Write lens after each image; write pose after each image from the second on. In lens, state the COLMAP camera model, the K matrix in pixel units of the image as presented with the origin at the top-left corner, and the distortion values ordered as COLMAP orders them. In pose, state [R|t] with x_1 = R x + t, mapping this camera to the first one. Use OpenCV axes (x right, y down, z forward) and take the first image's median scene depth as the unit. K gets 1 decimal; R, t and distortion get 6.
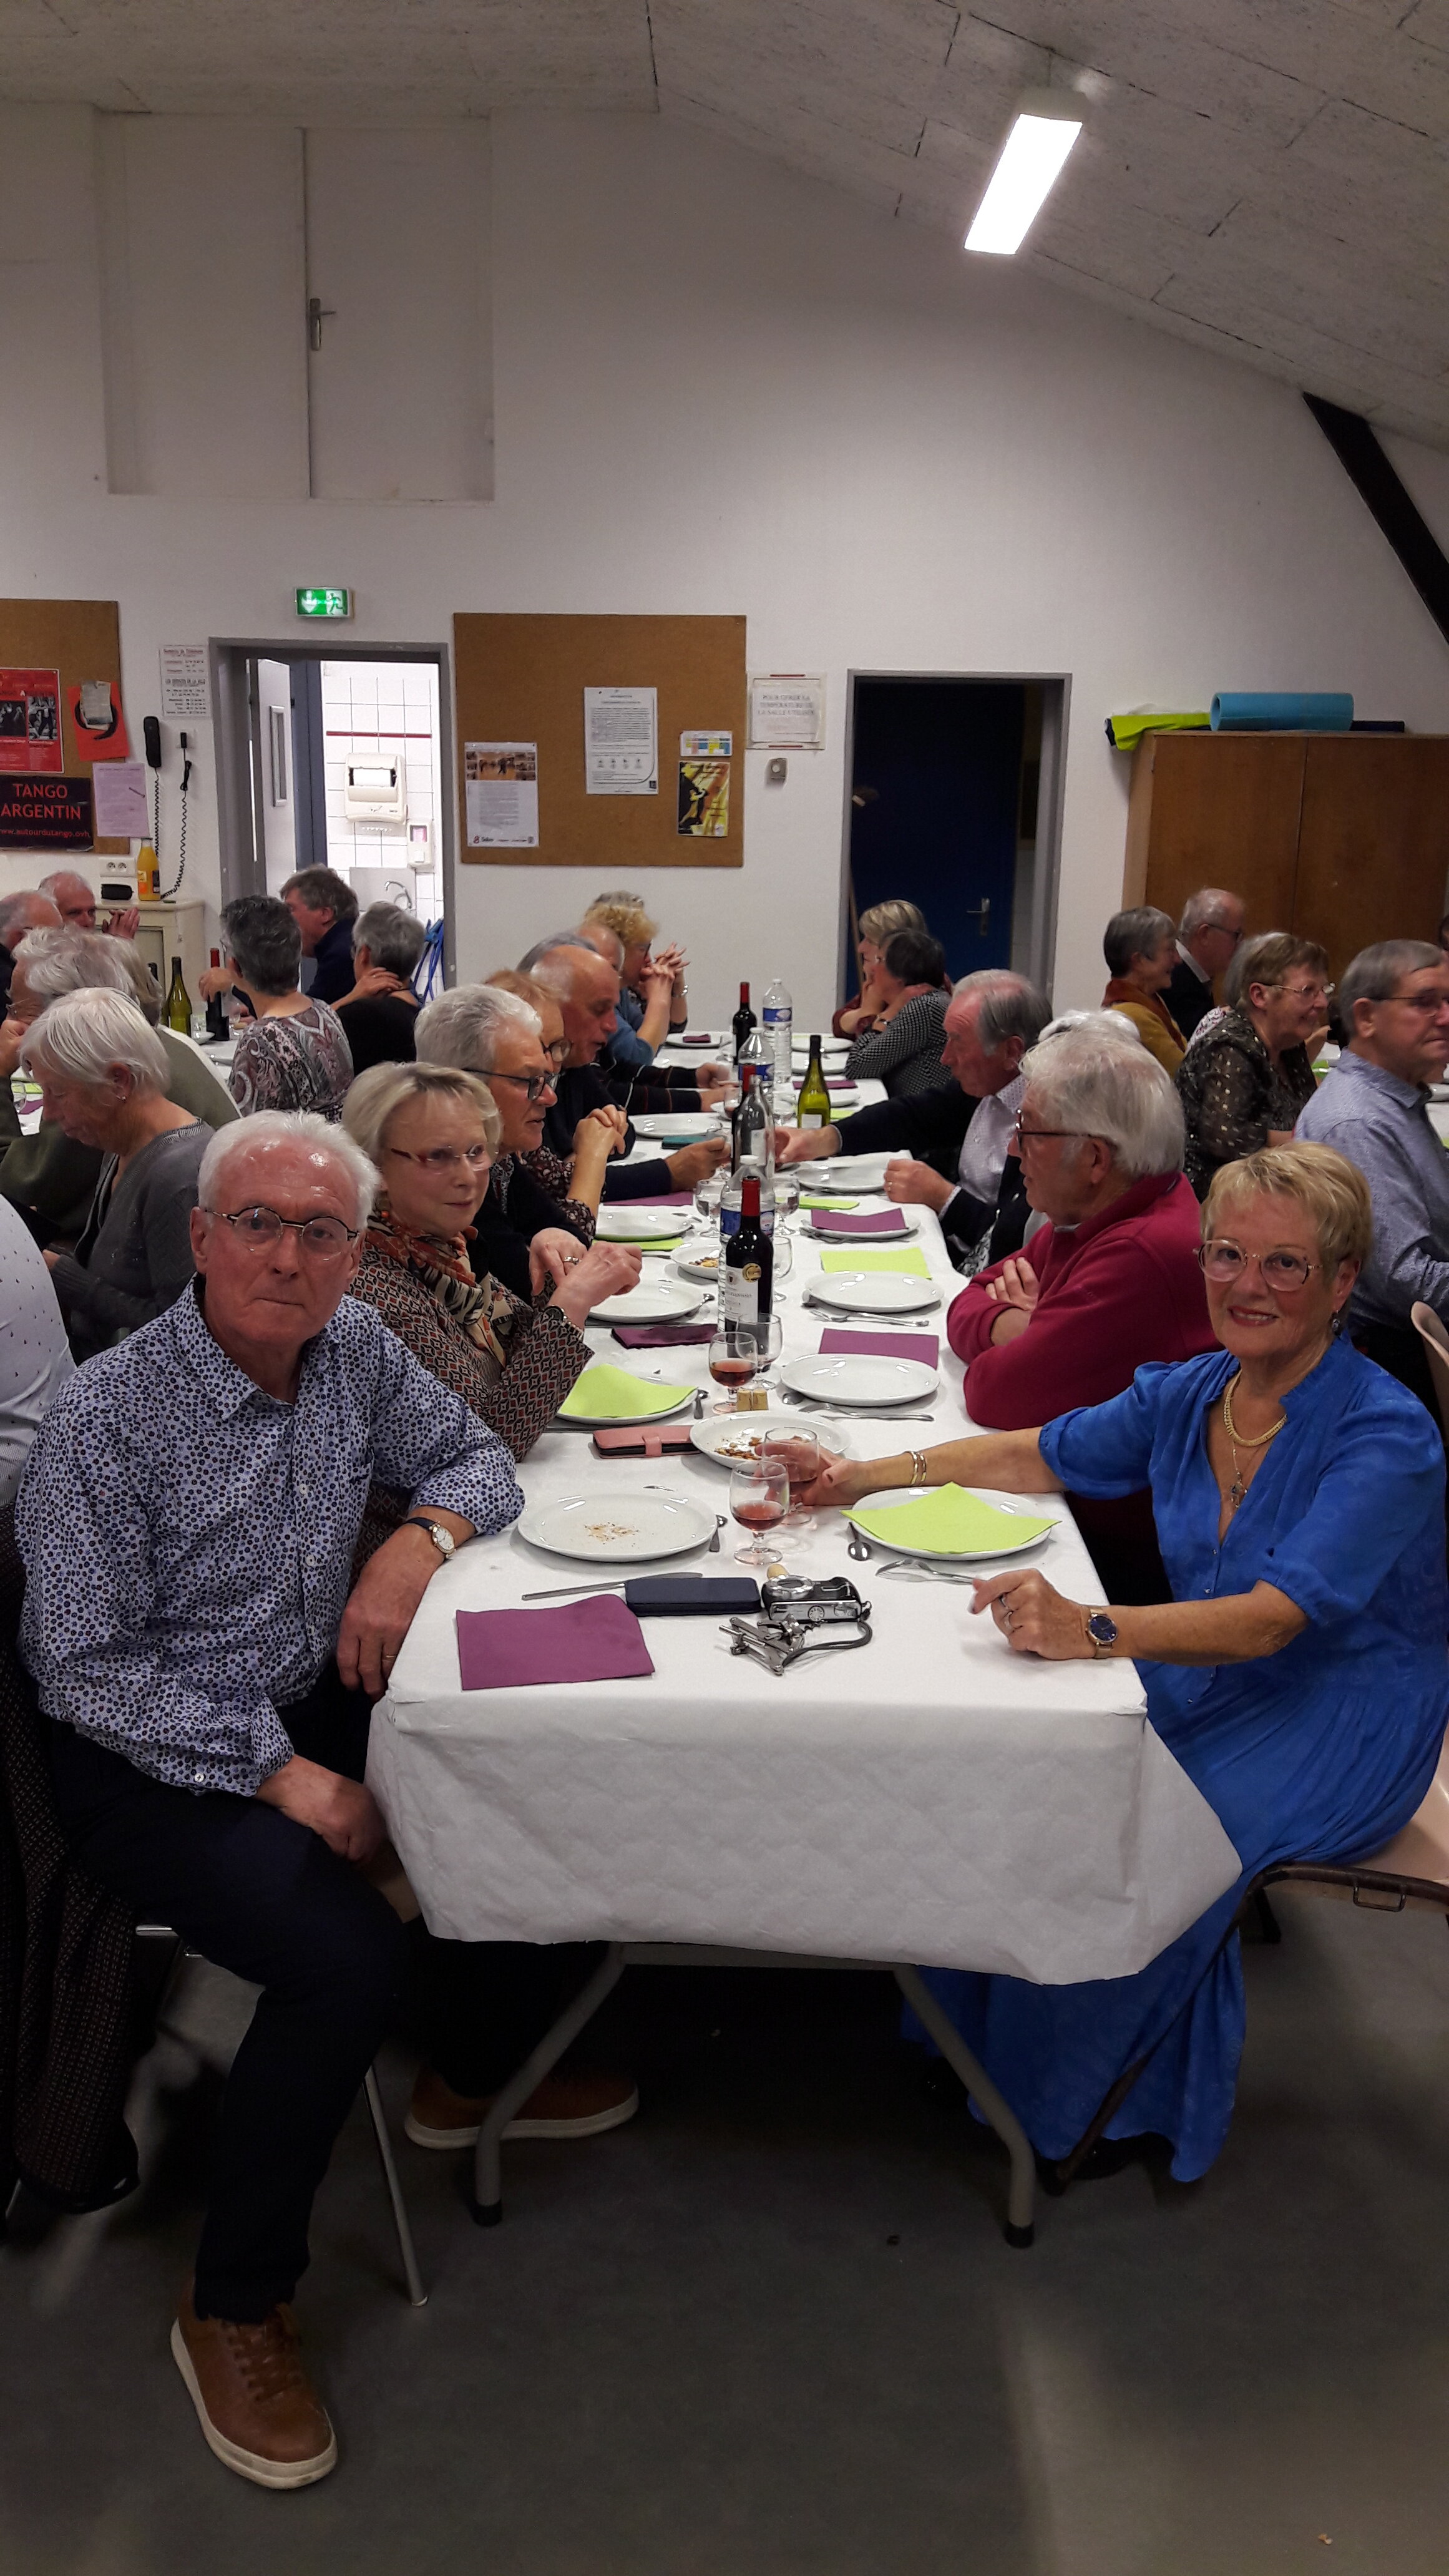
lens RADIAL K [[2043.3, 0, 724.5], [0, 2043.3, 1288.0], [0, 0, 1]] dist [0.189822, -0.503658]
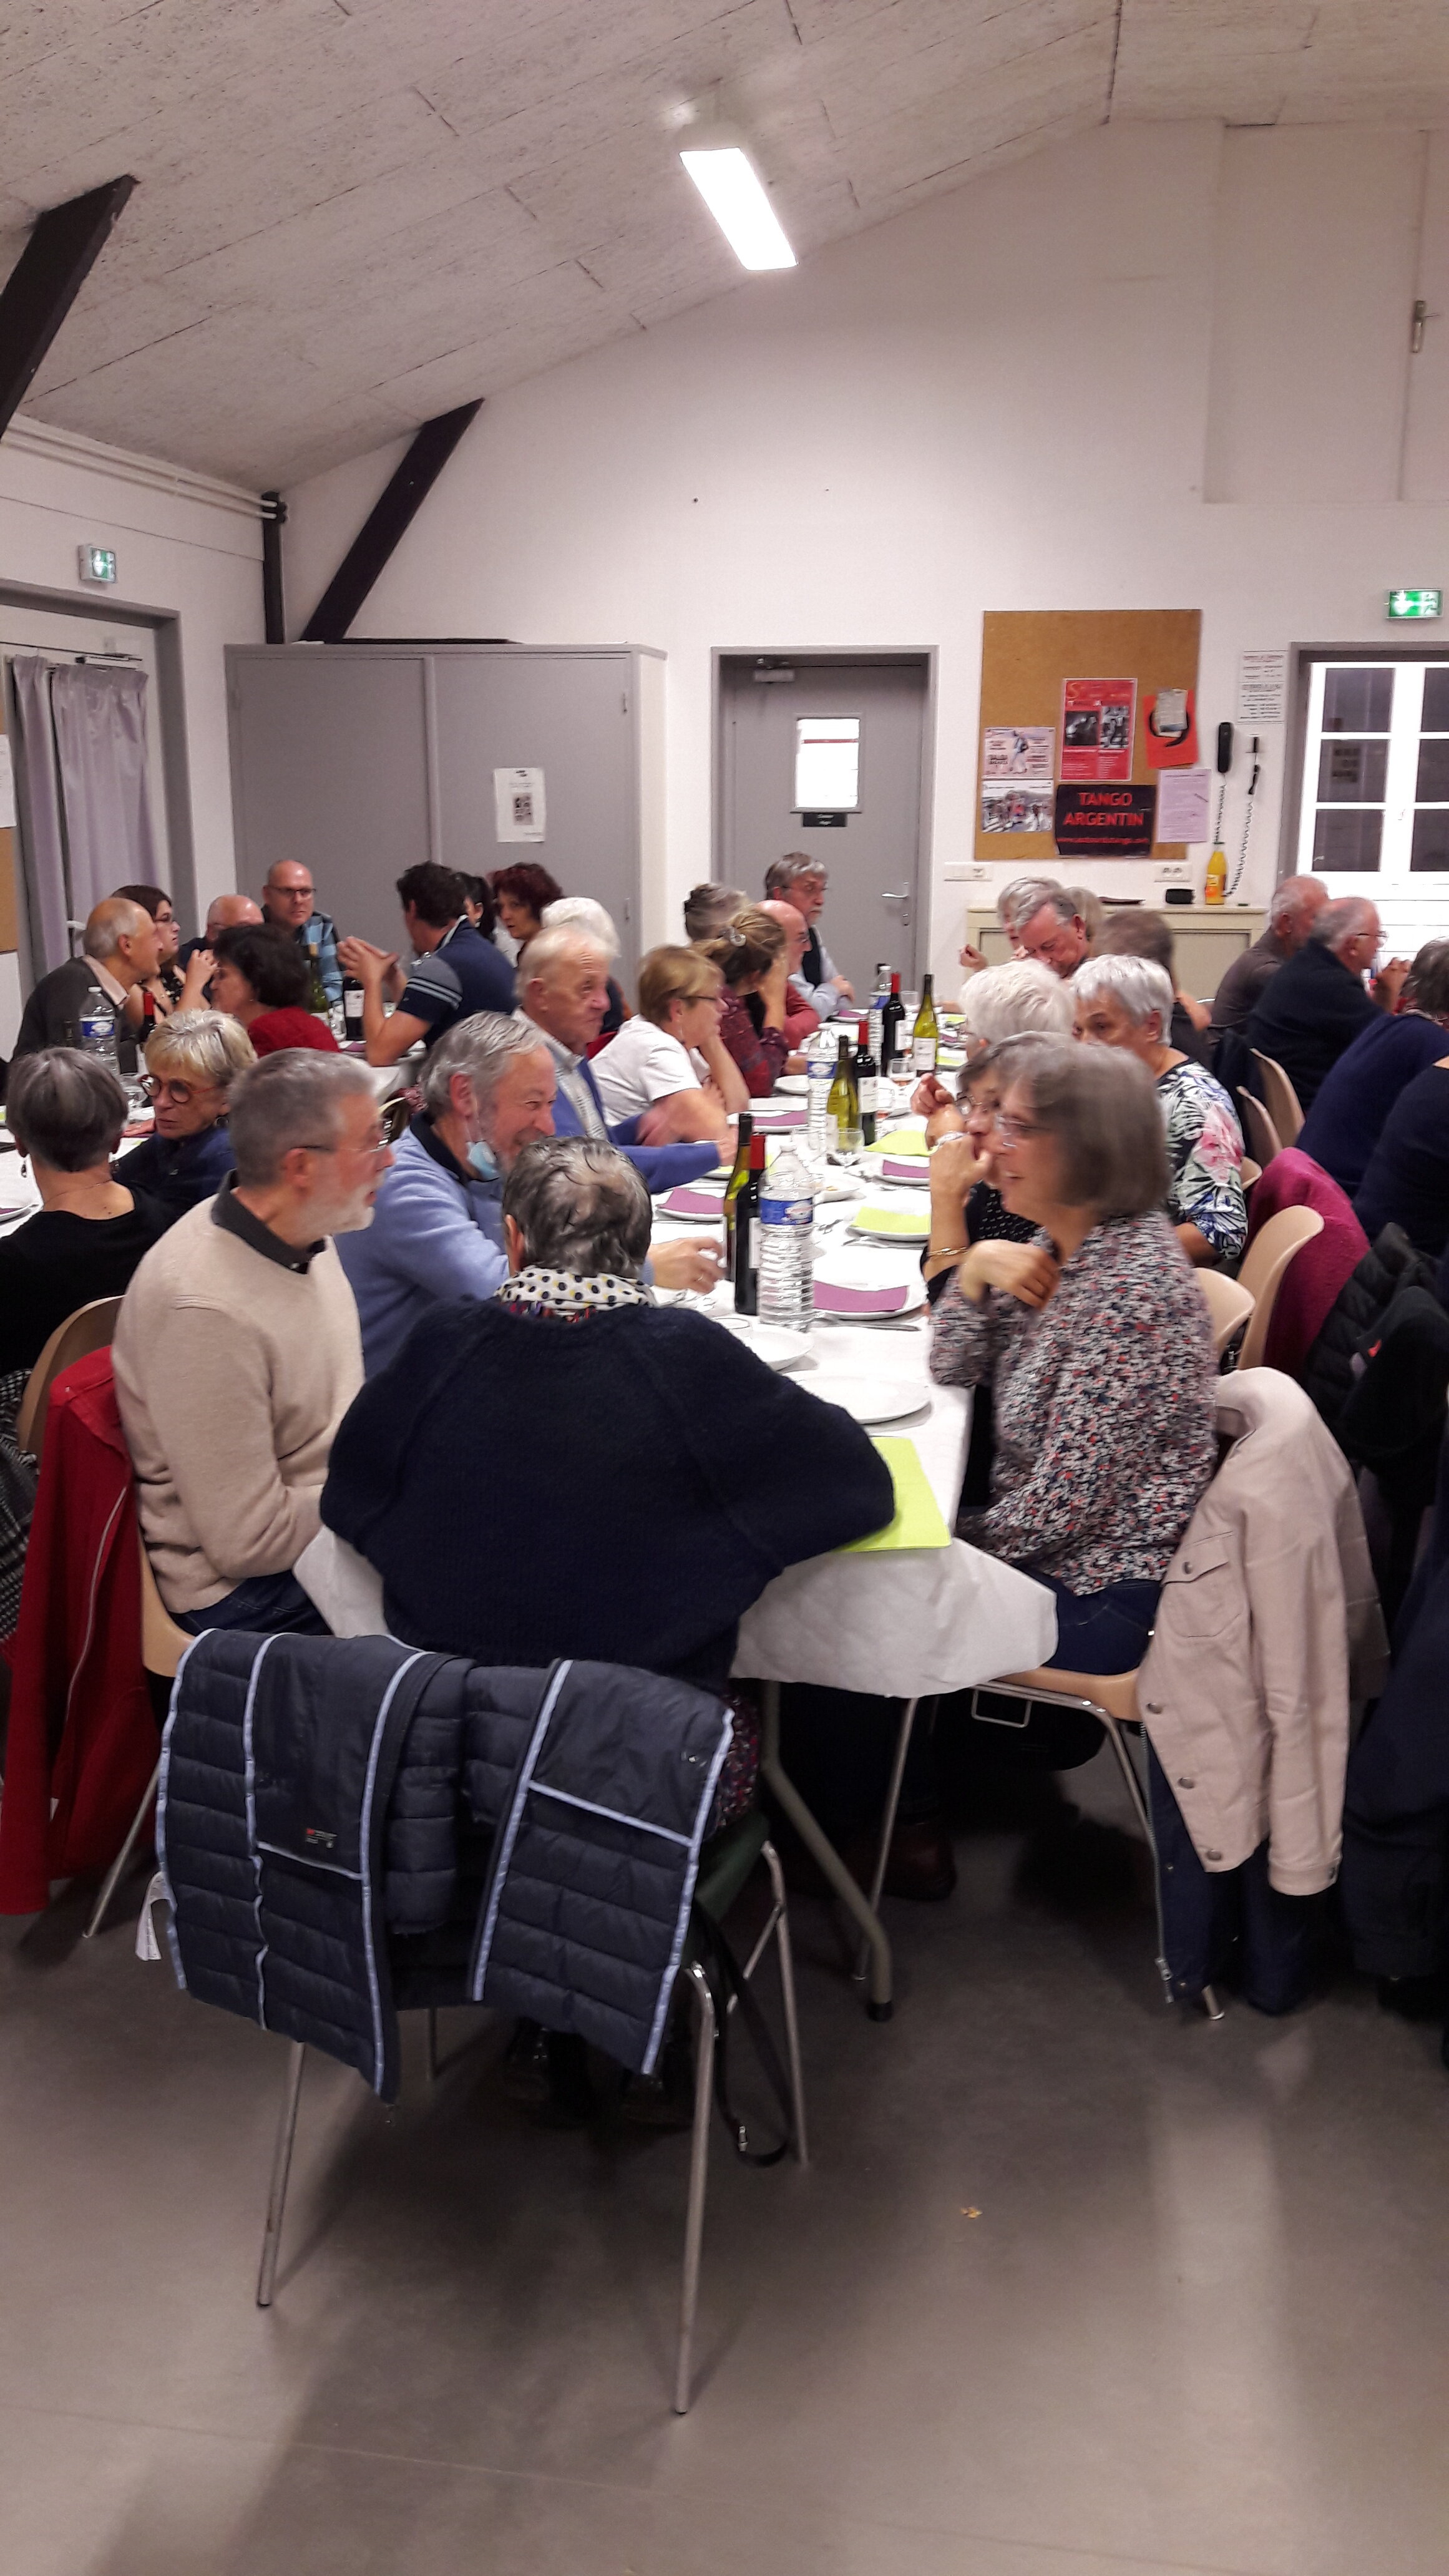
lens RADIAL K [[2043.3, 0, 724.5], [0, 2043.3, 1288.0], [0, 0, 1]] dist [0.189822, -0.503658]
pose [[0.988820, 0.019032, -0.147896, -0.361800], [-0.019360, 0.999812, -0.000775, 0.006556], [0.147854, 0.003630, 0.989003, -0.037196]]
